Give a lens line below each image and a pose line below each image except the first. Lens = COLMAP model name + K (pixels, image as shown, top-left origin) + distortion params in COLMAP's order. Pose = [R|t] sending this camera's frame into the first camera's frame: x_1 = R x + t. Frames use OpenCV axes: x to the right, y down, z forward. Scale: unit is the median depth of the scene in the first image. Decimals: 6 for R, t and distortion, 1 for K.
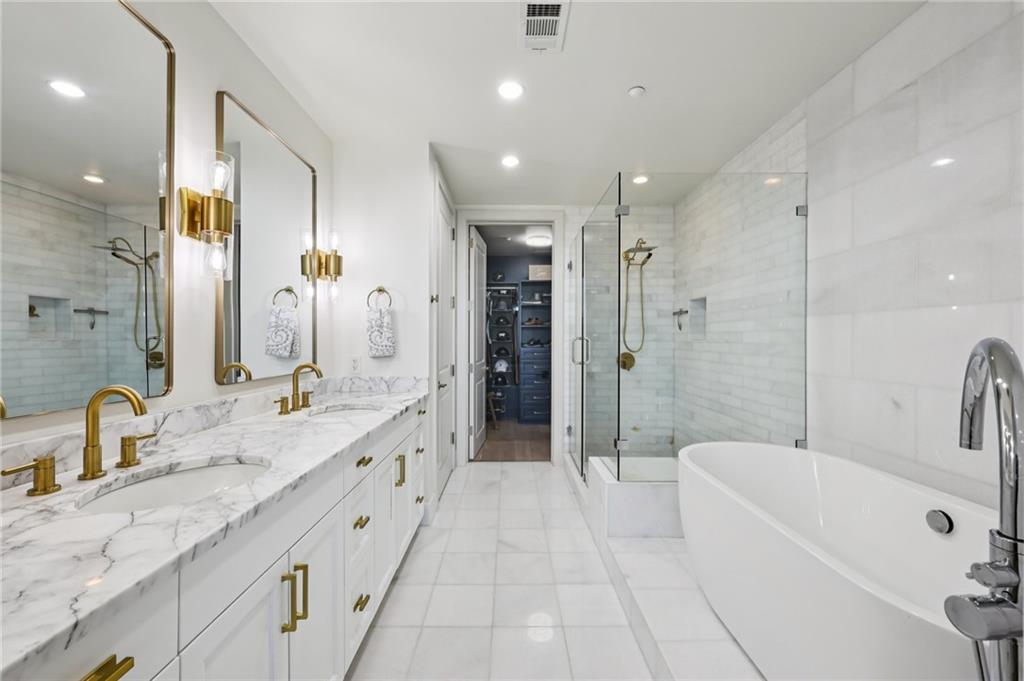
lens RADIAL K [[415.7, 0, 512.0], [0, 415.7, 340.5], [0, 0, 1]] dist [0.000988, 0.000245]
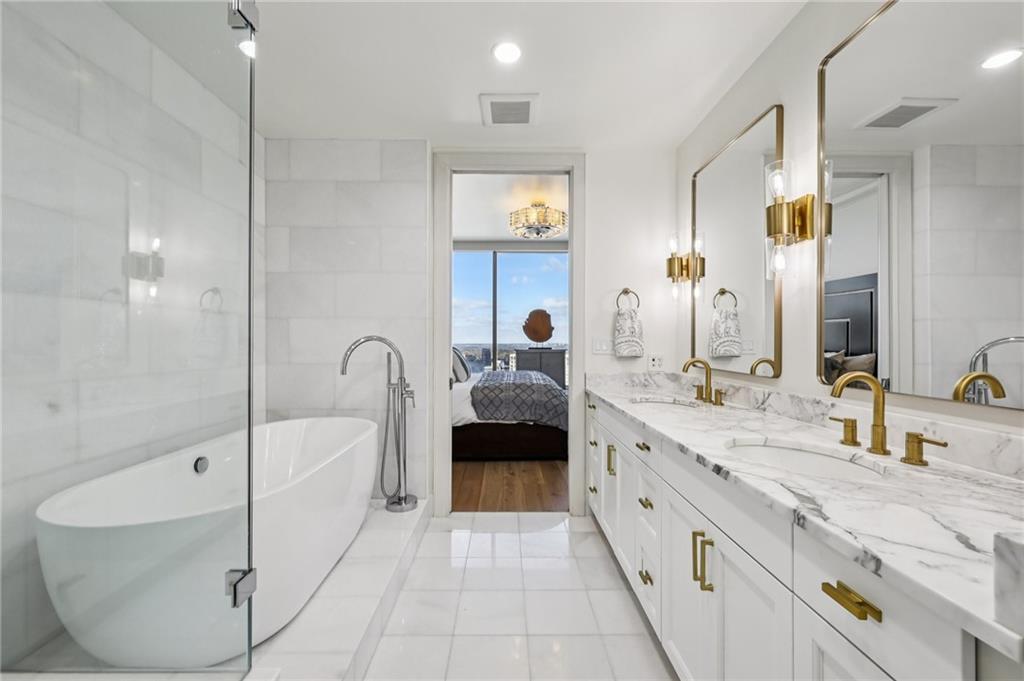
lens RADIAL K [[415.7, 0, 512.0], [0, 415.7, 340.5], [0, 0, 1]] dist [0.000988, 0.000245]
pose [[-0.999957, -0.003903, -0.008361, -0.005282], [-0.003889, 0.999991, -0.001750, 0.018521], [0.008367, -0.001717, -0.999964, 2.076142]]
